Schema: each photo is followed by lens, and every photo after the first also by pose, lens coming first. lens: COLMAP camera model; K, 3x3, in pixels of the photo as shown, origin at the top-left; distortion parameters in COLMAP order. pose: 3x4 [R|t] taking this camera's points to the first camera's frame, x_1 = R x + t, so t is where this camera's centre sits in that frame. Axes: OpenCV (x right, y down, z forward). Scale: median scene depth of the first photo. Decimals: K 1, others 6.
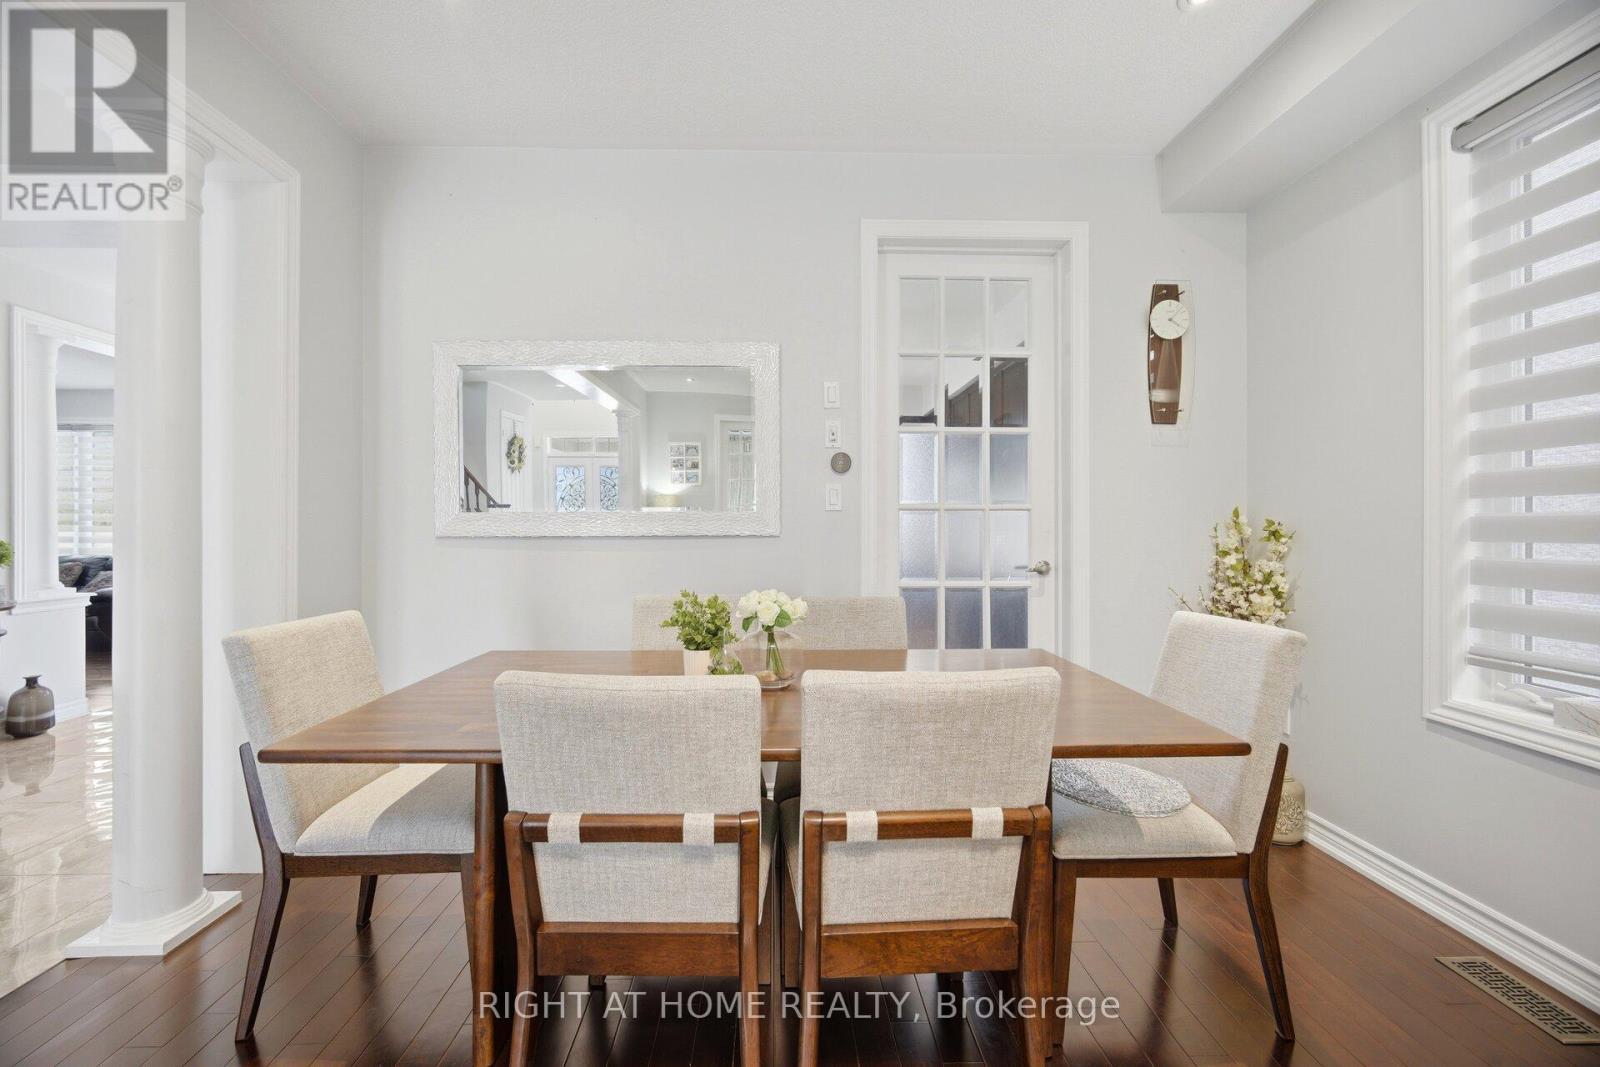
lens RADIAL K [[654.5, 0, 800.4], [0, 654.5, 527.0], [0, 0, 1]] dist [0.014058, 0.000178]
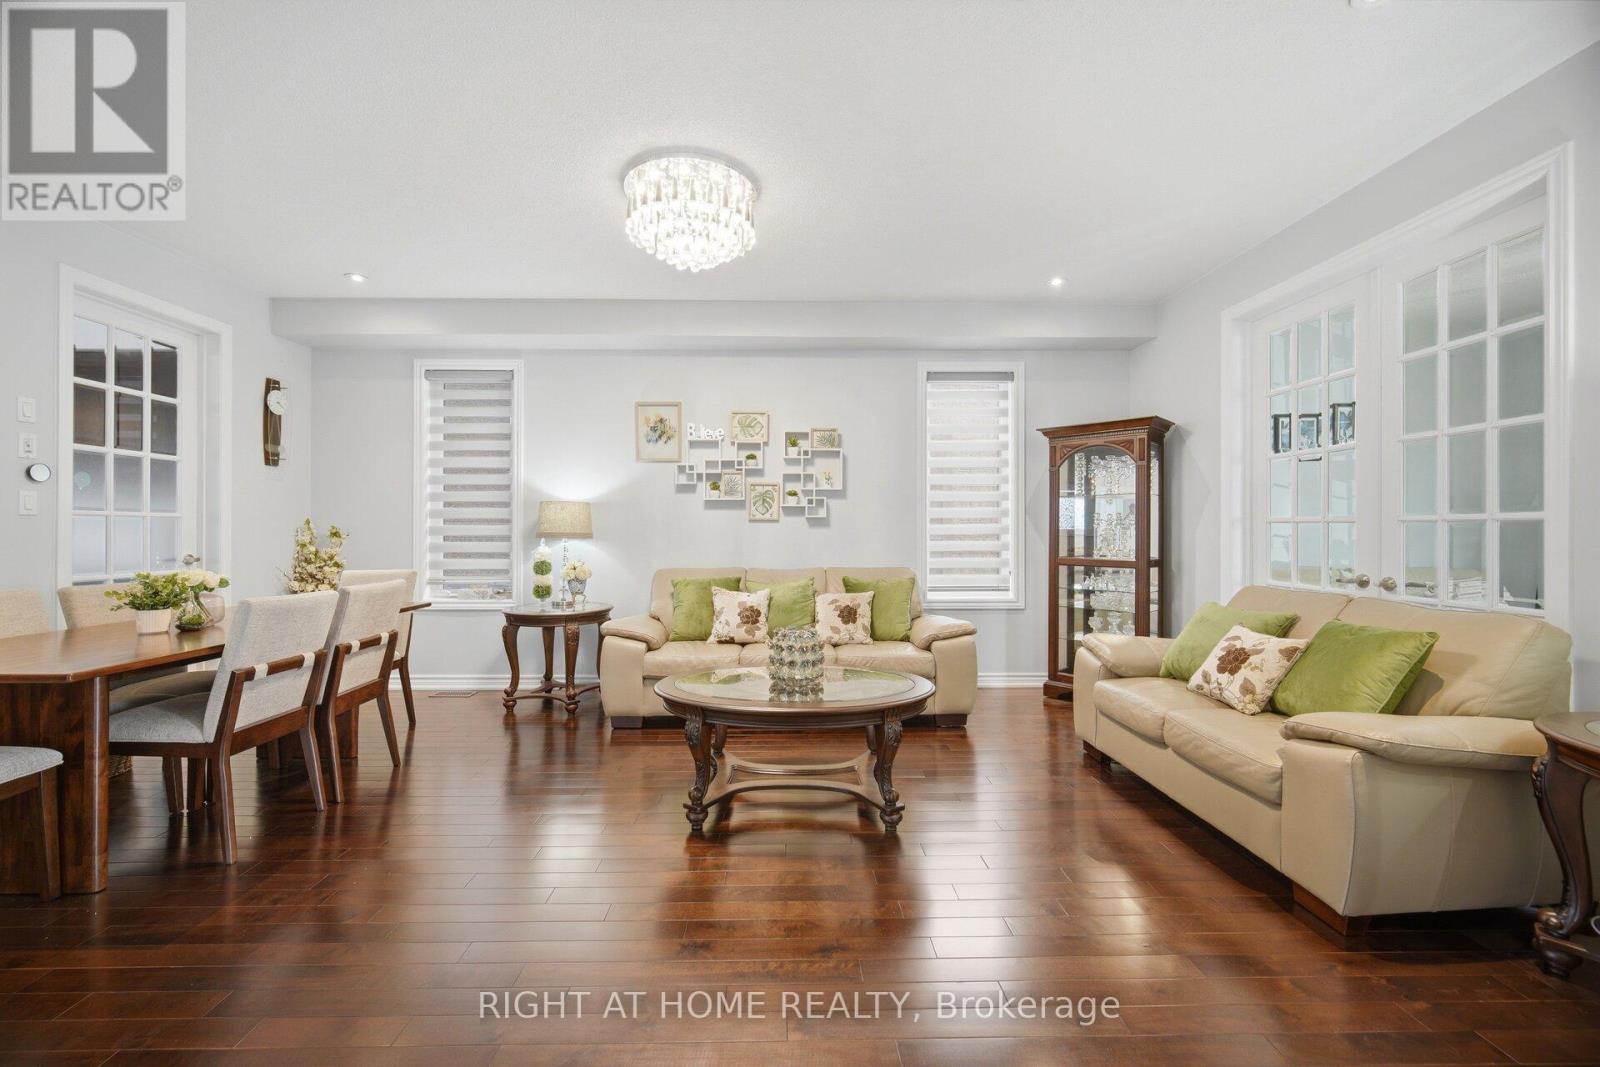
lens RADIAL K [[654.5, 0, 800.4], [0, 654.5, 527.0], [0, 0, 1]] dist [0.014058, 0.000178]
pose [[0.021241, 0.004851, 0.999763, -1.044449], [0.013512, 0.999896, -0.005139, 0.018458], [-0.999683, 0.013618, 0.021173, -0.326103]]
